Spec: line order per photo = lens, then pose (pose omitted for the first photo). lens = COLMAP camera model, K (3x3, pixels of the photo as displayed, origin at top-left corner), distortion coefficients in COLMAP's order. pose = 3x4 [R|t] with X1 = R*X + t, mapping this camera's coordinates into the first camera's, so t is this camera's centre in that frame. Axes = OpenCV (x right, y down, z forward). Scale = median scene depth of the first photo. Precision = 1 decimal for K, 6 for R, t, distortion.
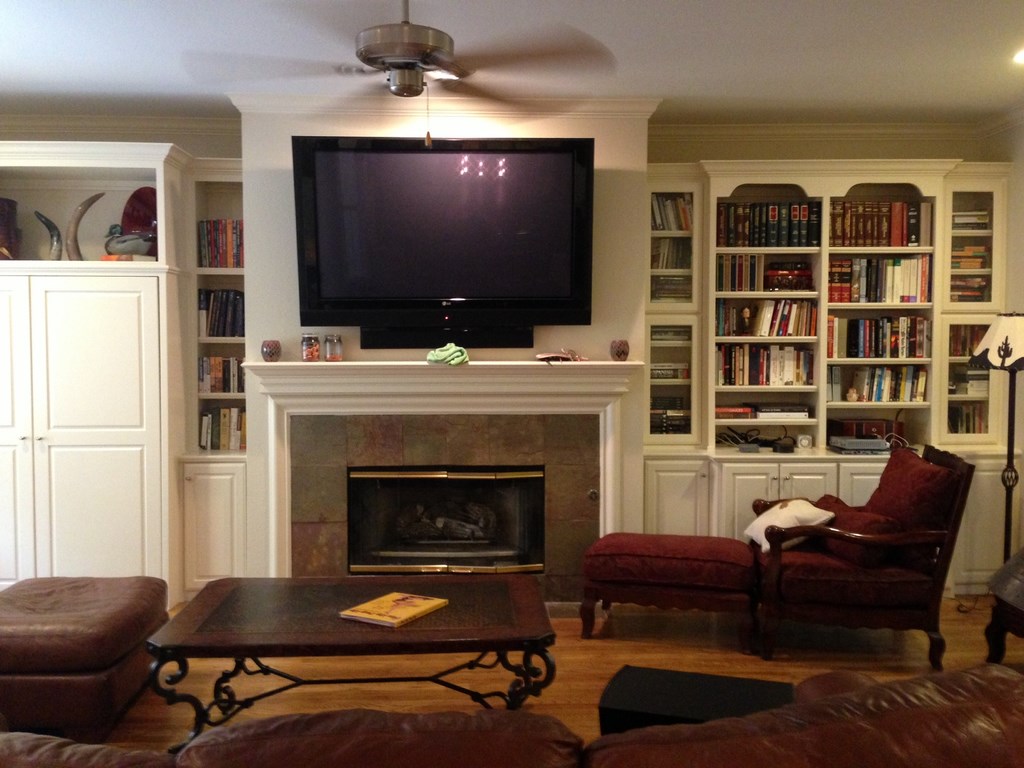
lens RADIAL K [[937.8, 0, 510.2], [0, 937.8, 386.0], [0, 0, 1]] dist [0.116864, -0.114493]
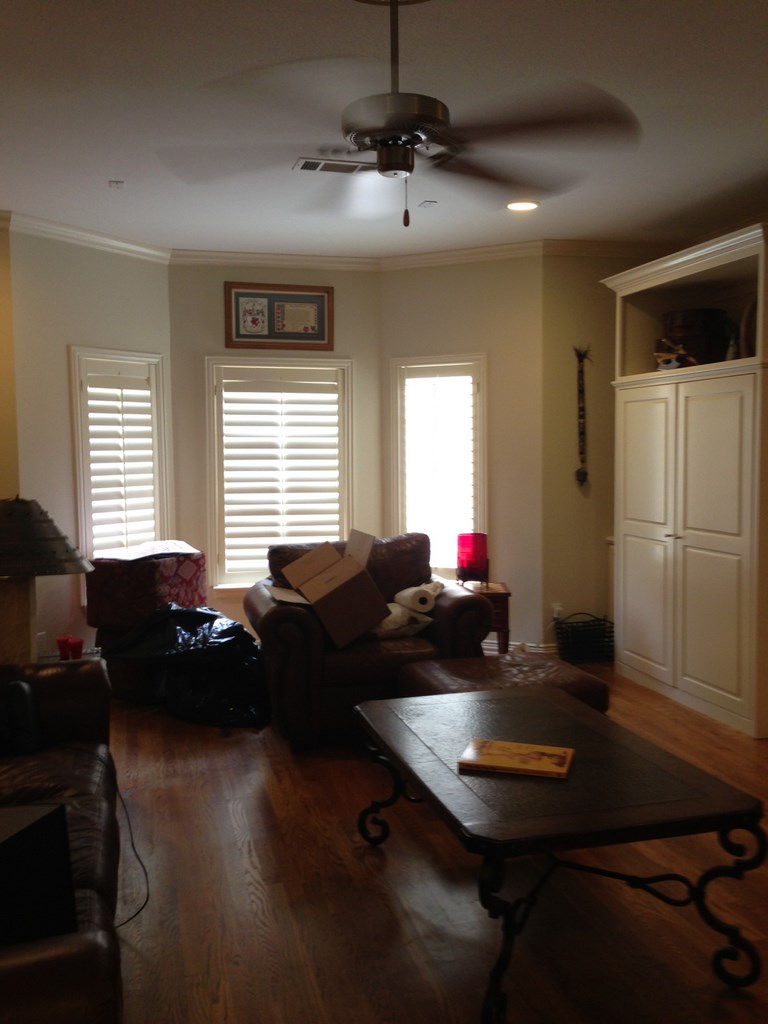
lens RADIAL K [[937.8, 0, 385.8], [0, 937.8, 505.7], [0, 0, 1]] dist [0.116864, -0.114493]
pose [[0.224434, 0.059475, -0.972673, 0.647196], [-0.037952, 0.997912, 0.052262, -0.031912], [0.973750, 0.025185, 0.226223, 0.655857]]
